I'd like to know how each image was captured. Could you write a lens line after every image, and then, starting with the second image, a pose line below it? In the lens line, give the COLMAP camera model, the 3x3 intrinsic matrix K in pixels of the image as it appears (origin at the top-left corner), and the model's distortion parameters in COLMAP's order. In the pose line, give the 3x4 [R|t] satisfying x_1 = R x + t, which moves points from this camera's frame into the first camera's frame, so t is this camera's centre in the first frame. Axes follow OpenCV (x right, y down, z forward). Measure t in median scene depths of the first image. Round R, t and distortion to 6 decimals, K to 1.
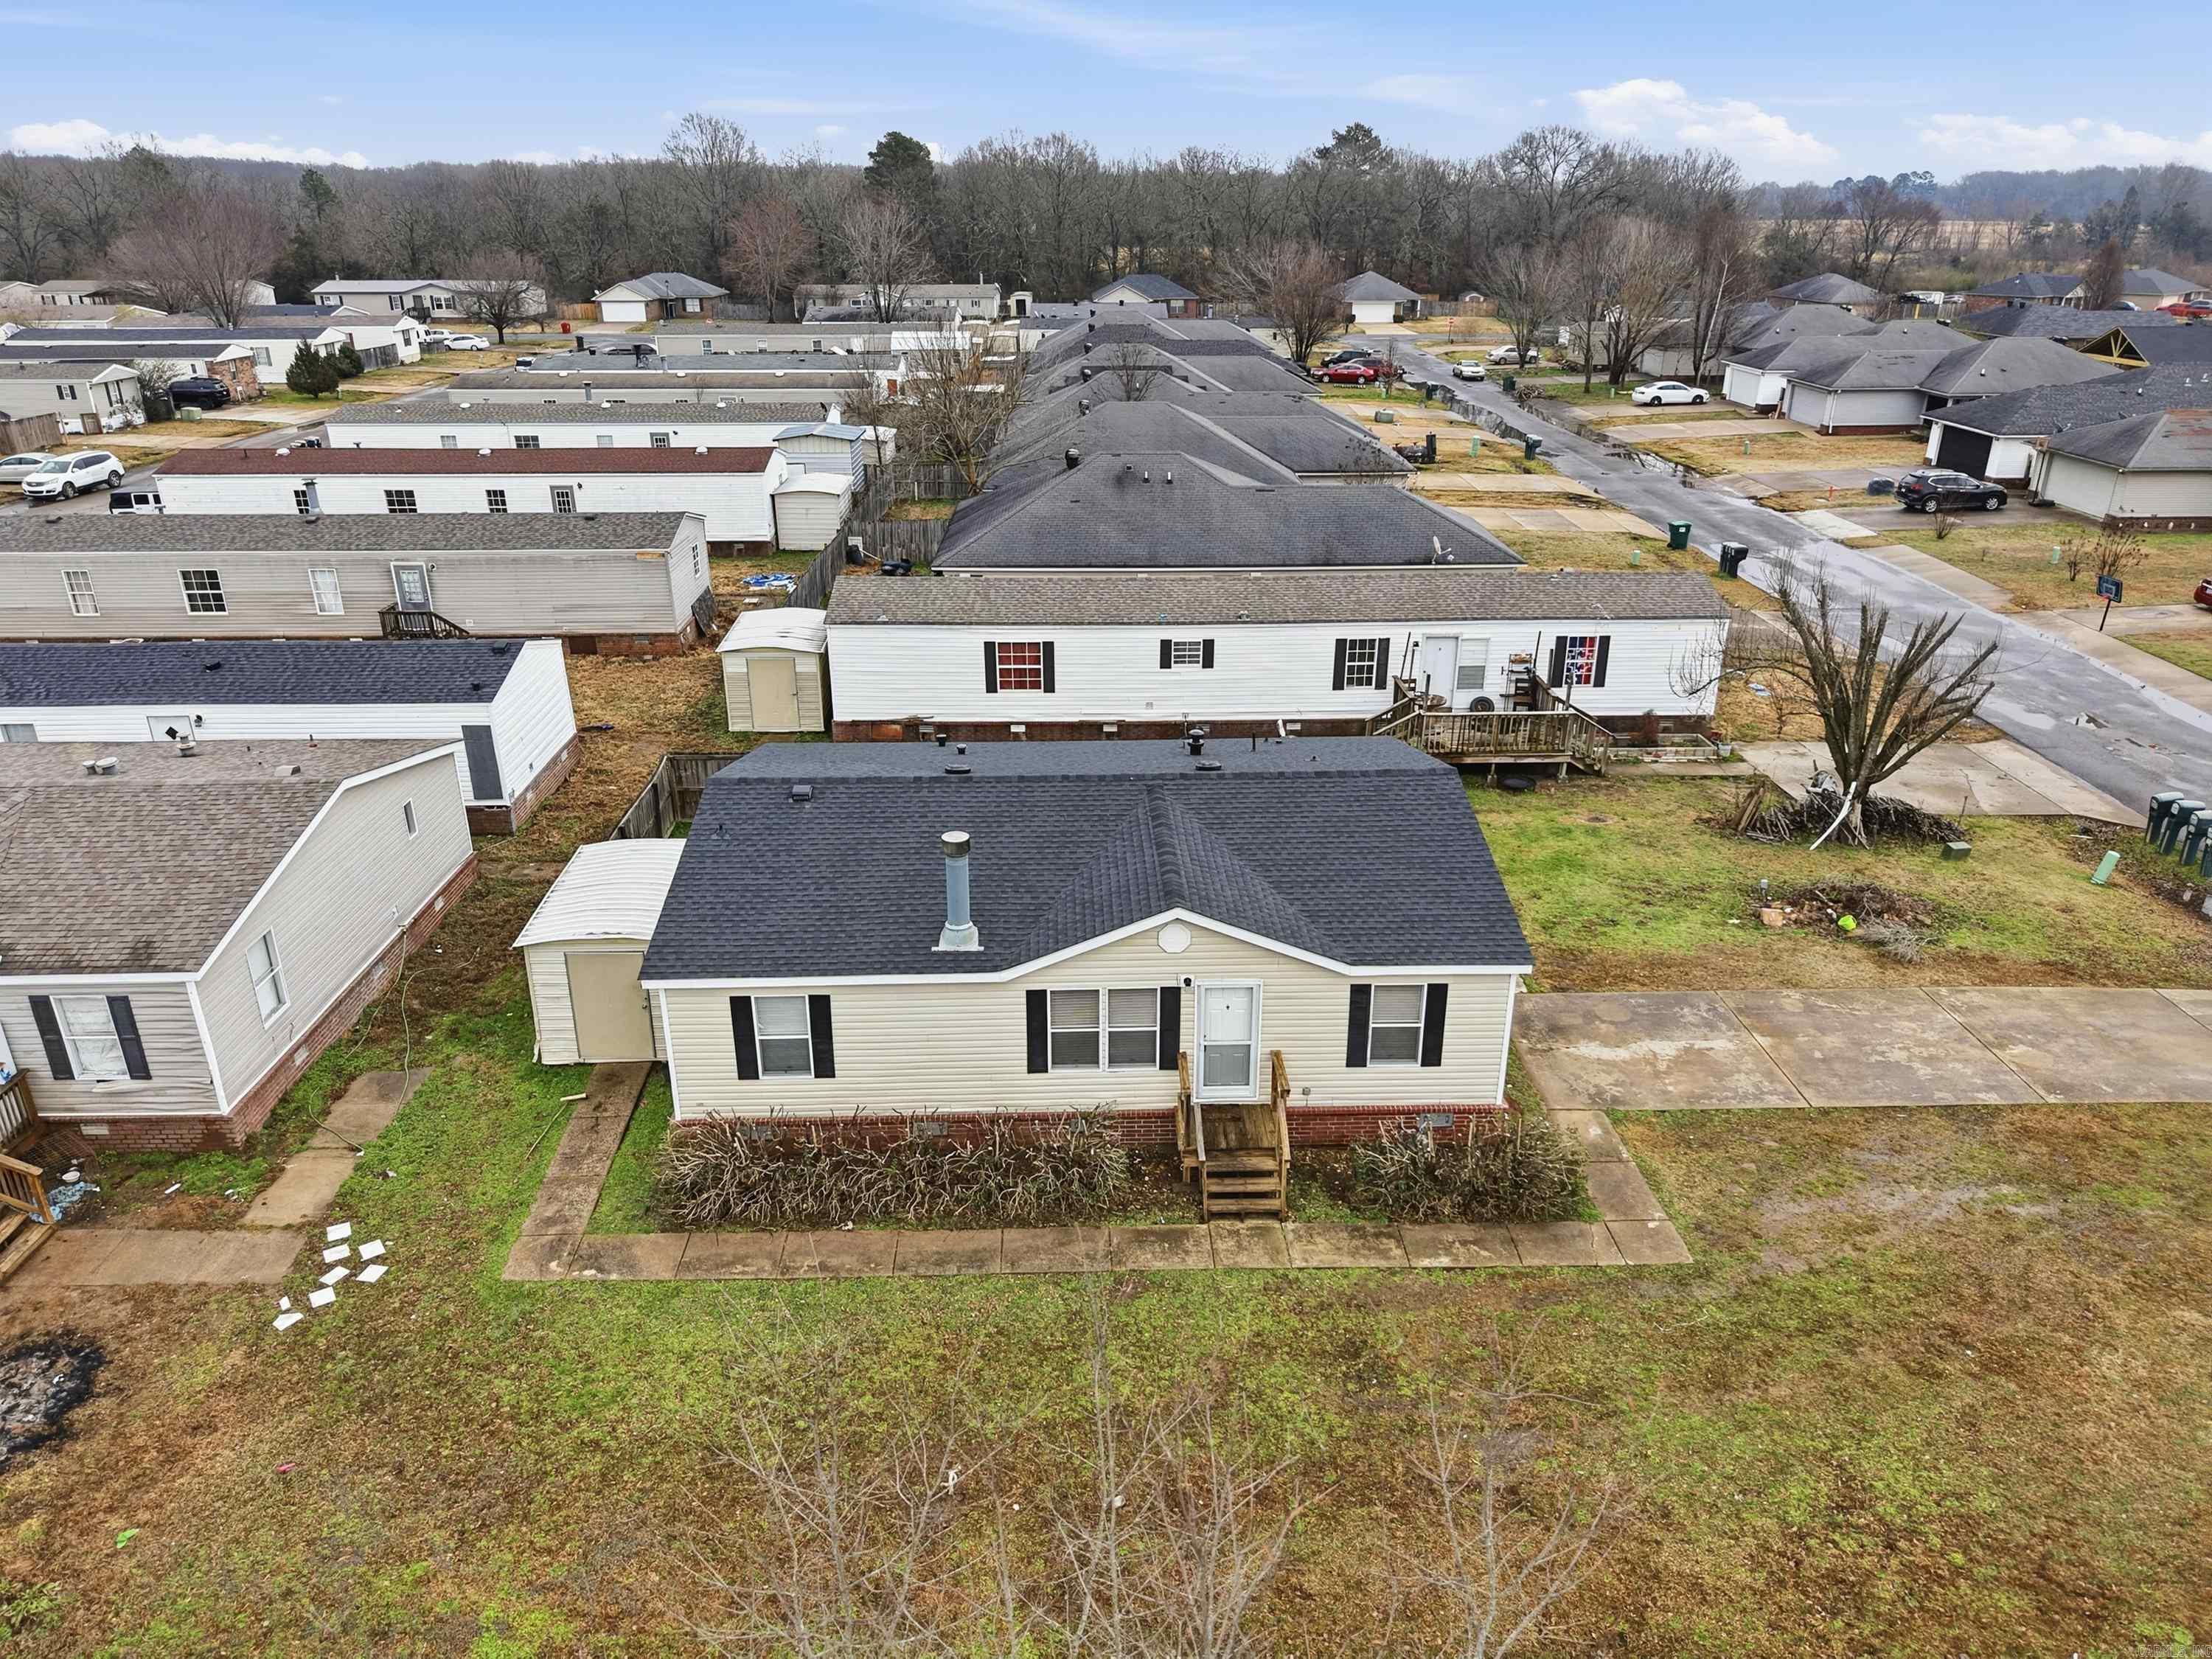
lens RADIAL K [[1485.9, 0, 1127.6], [0, 1485.9, 824.8], [0, 0, 1]] dist [0.022797, -0.021699]
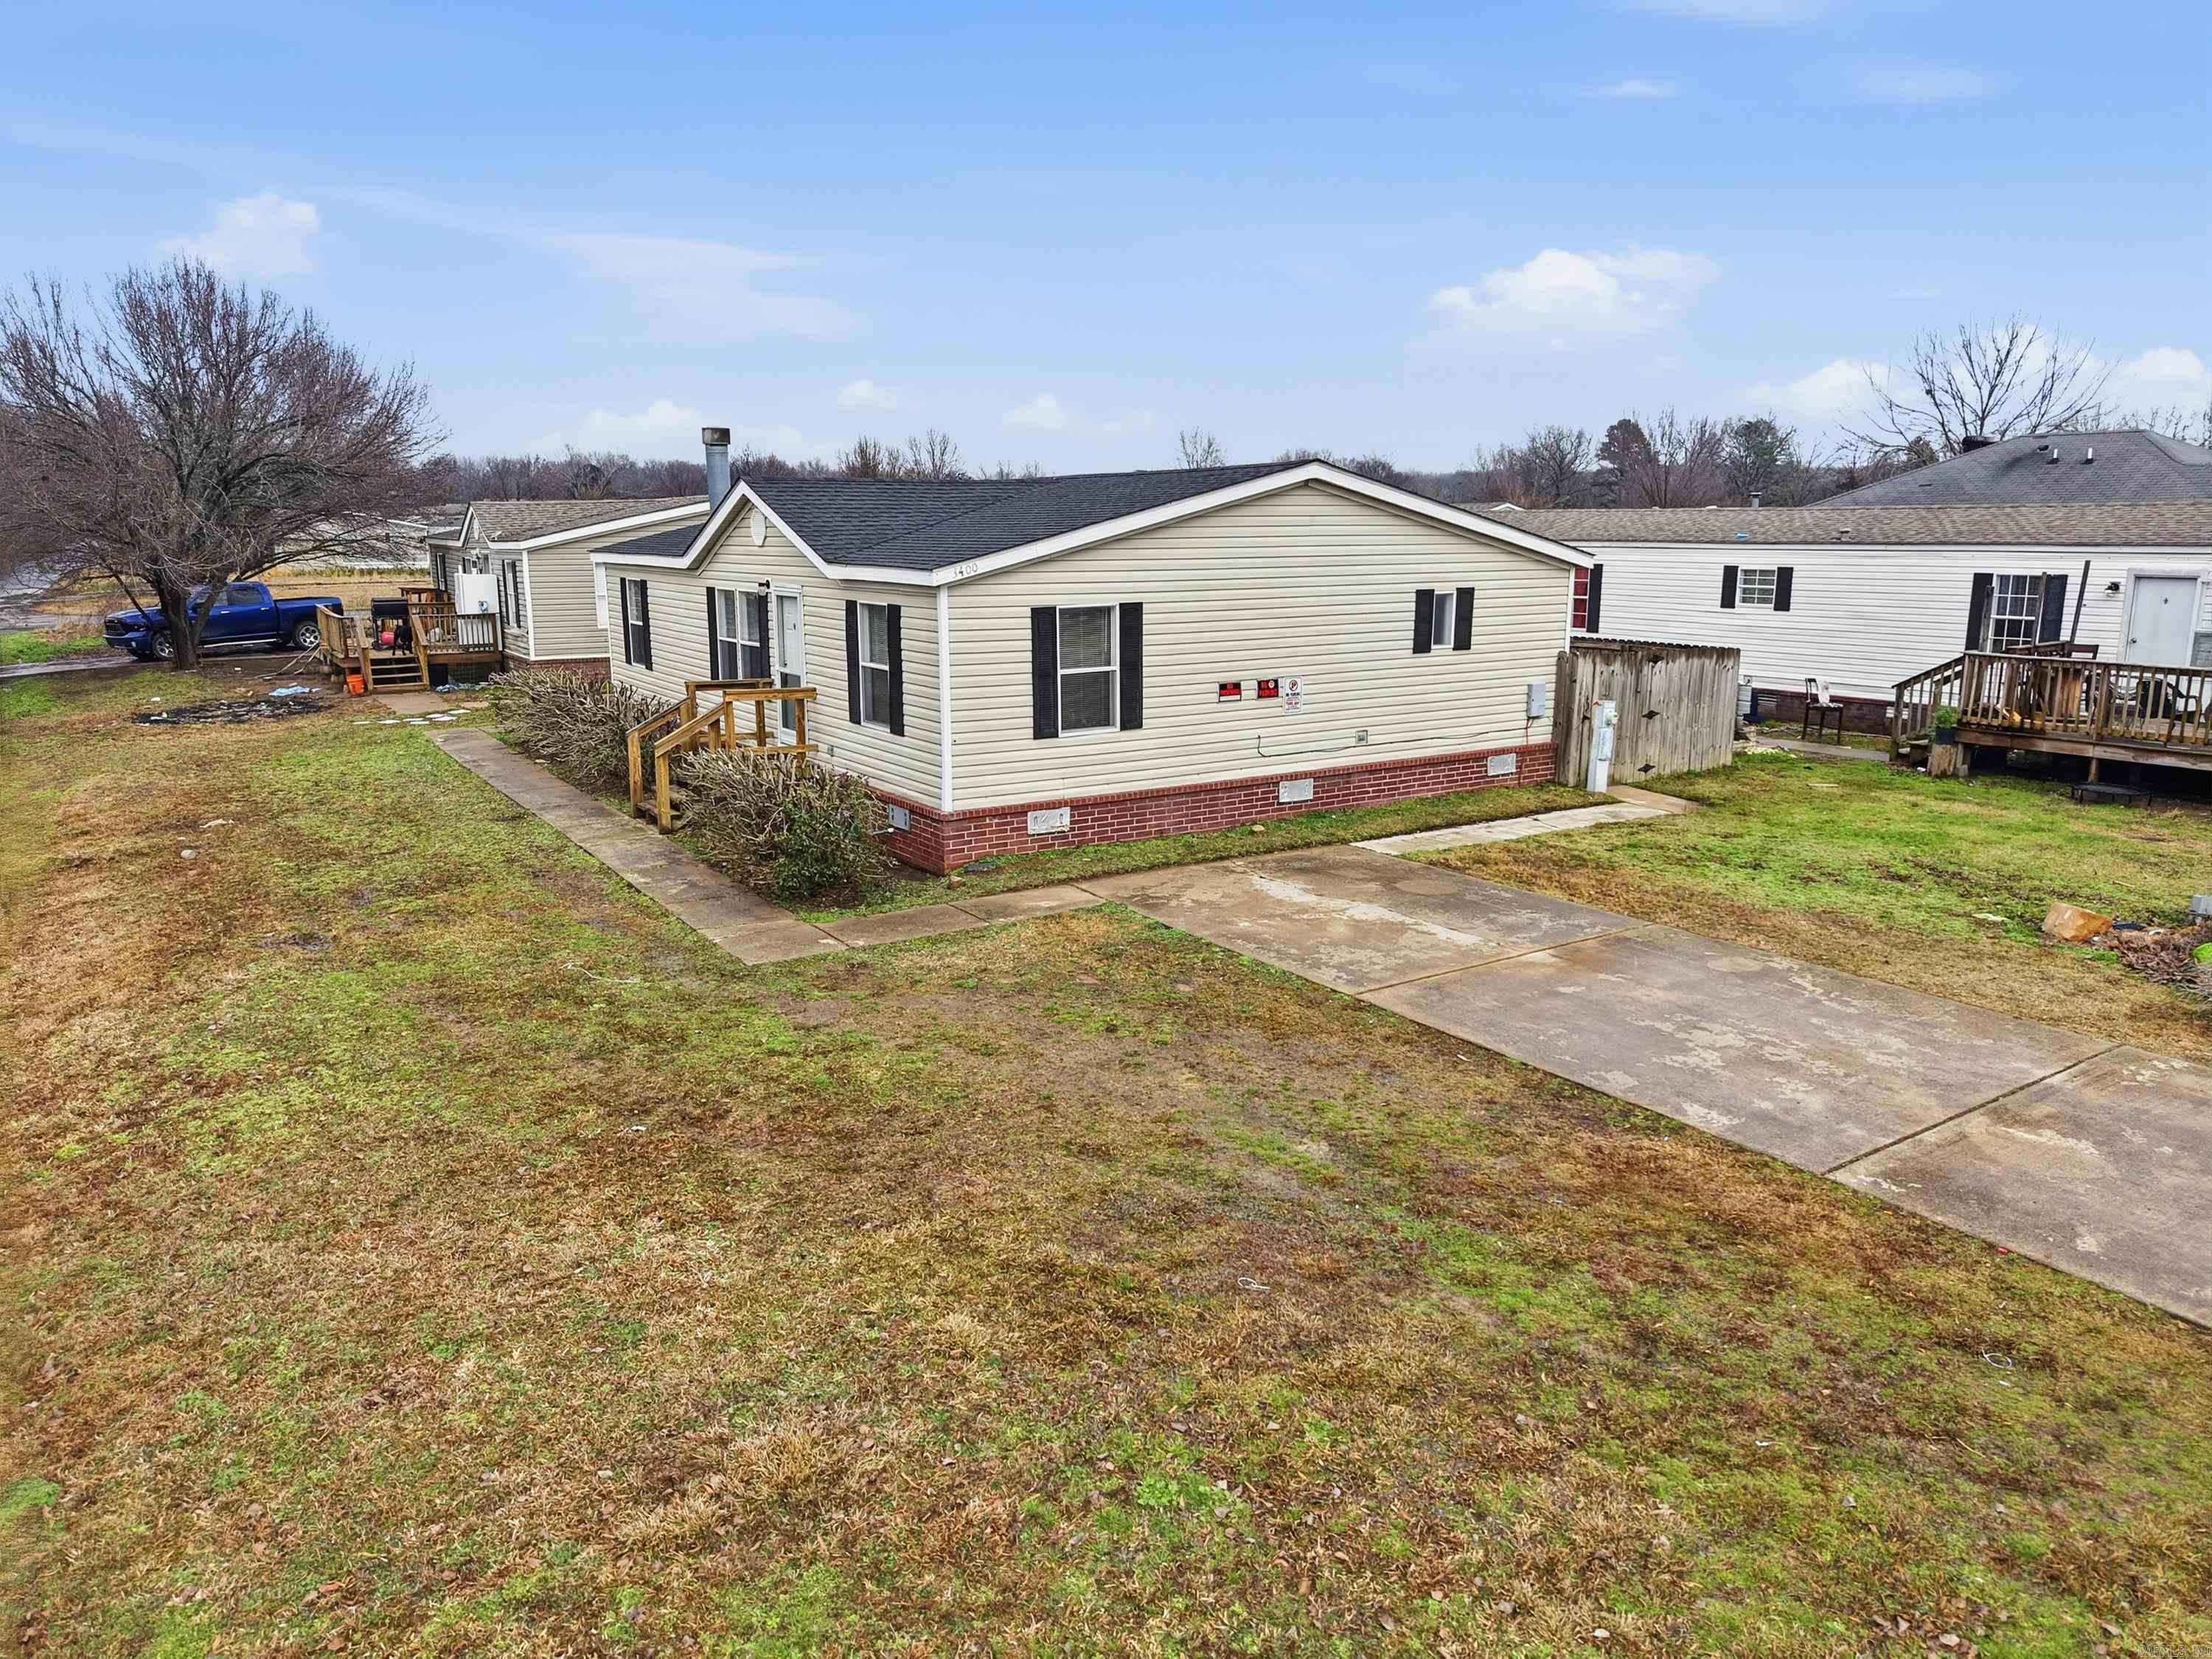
lens RADIAL K [[1510.2, 0, 1106.0], [0, 1510.2, 829.5], [0, 0, 1]] dist [0.040993, -0.053297]
pose [[0.515247, 0.166800, -0.840653, 0.952744], [-0.328529, 0.944390, -0.013976, 0.196829], [0.791574, 0.283380, 0.541393, 0.748389]]
